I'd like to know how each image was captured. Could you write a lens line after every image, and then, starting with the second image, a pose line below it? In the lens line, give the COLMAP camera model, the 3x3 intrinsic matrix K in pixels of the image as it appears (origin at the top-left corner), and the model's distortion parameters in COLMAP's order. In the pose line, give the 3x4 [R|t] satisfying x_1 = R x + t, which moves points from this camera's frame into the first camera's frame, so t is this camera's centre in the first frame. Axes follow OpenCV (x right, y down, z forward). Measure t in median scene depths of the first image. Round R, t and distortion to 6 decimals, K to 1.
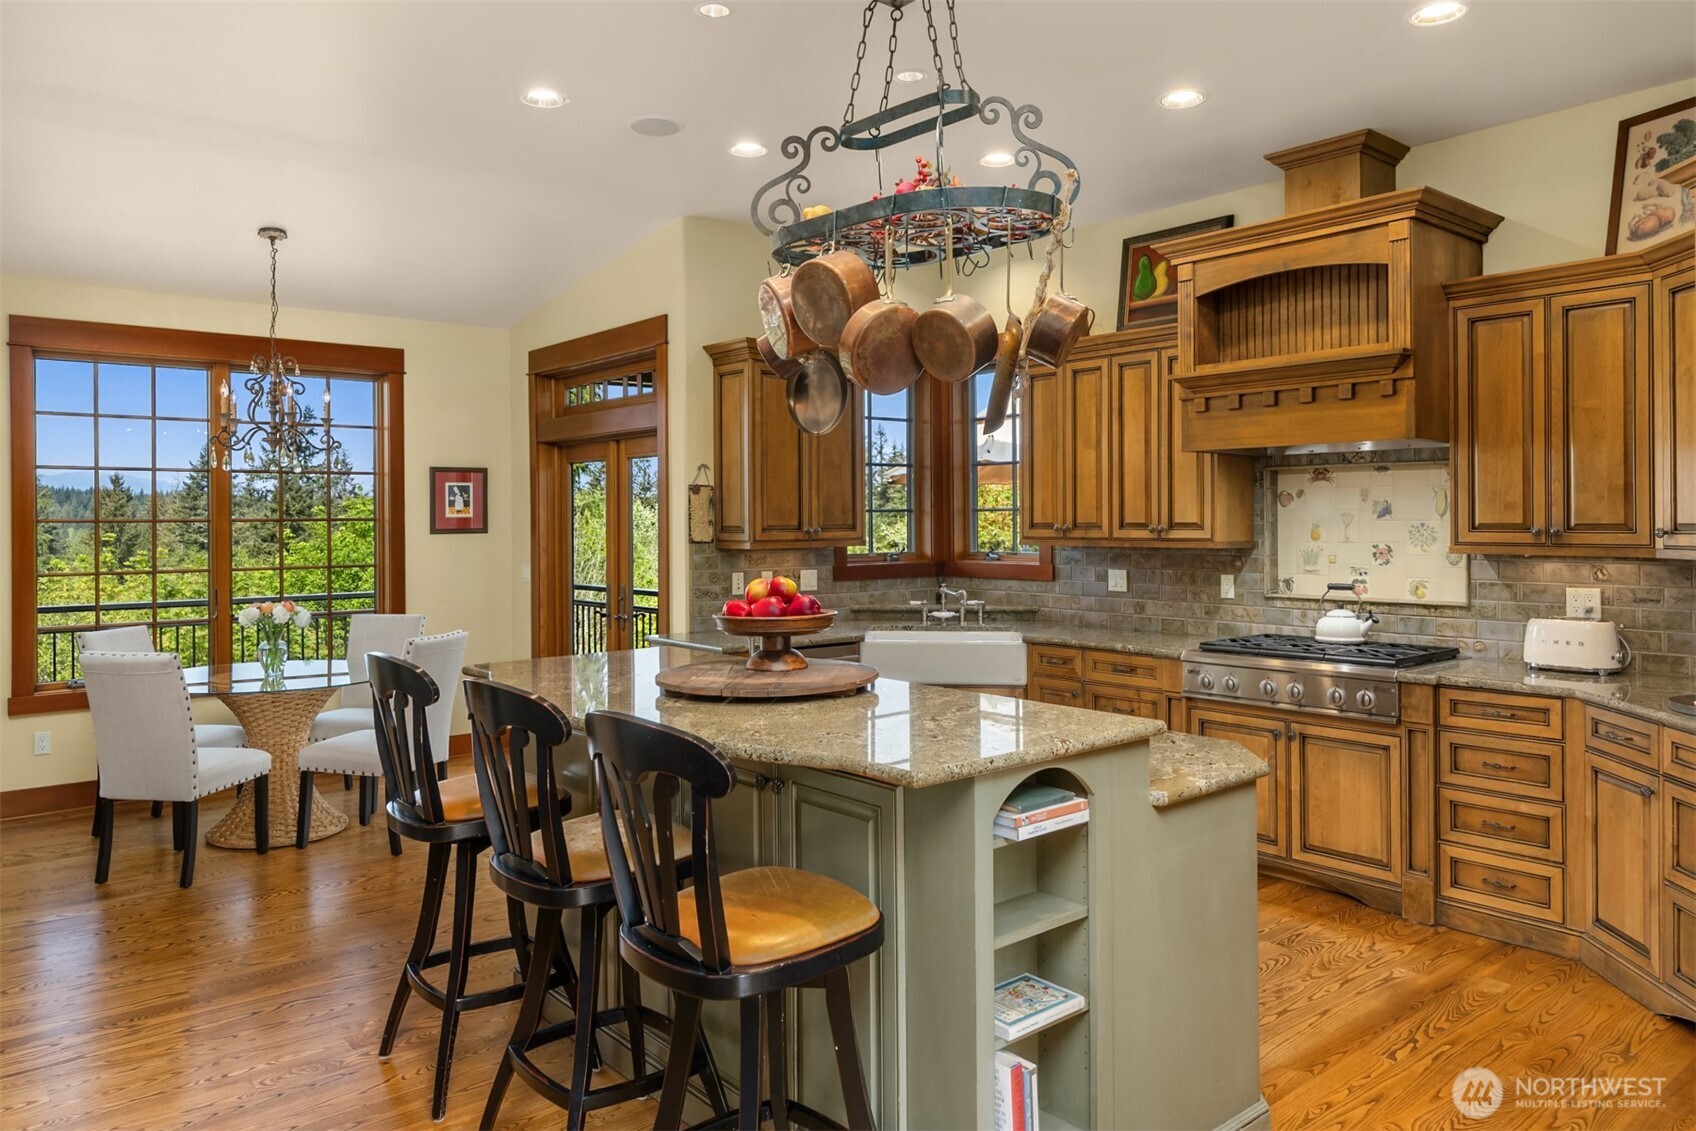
lens RADIAL K [[1152.9, 0, 863.1], [0, 1152.9, 528.9], [0, 0, 1]] dist [0.011278, -0.001546]
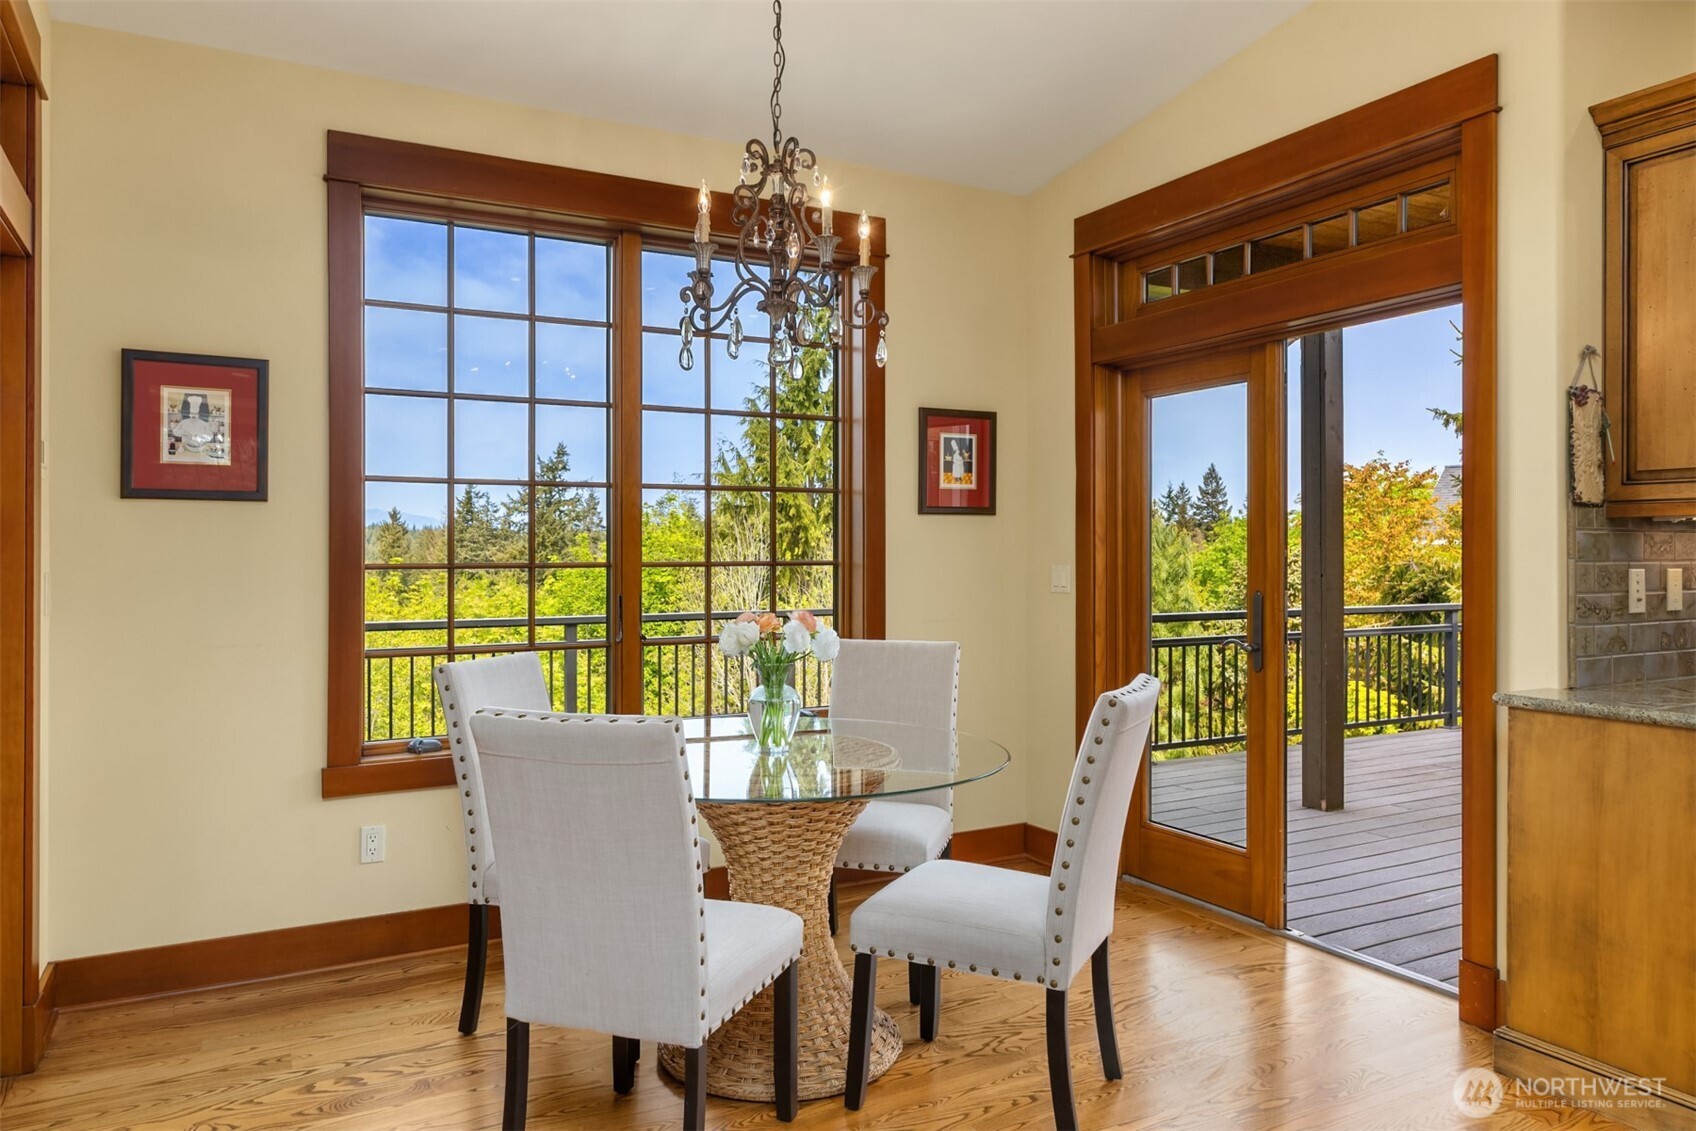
lens RADIAL K [[1152.9, 0, 882.5], [0, 1152.9, 564.1], [0, 0, 1]] dist [0.011278, -0.001546]
pose [[0.985159, 0.006008, -0.171539, -0.336963], [-0.005918, 0.999982, 0.001038, 0.036640], [0.171542, -0.000007, 0.985177, 0.443637]]
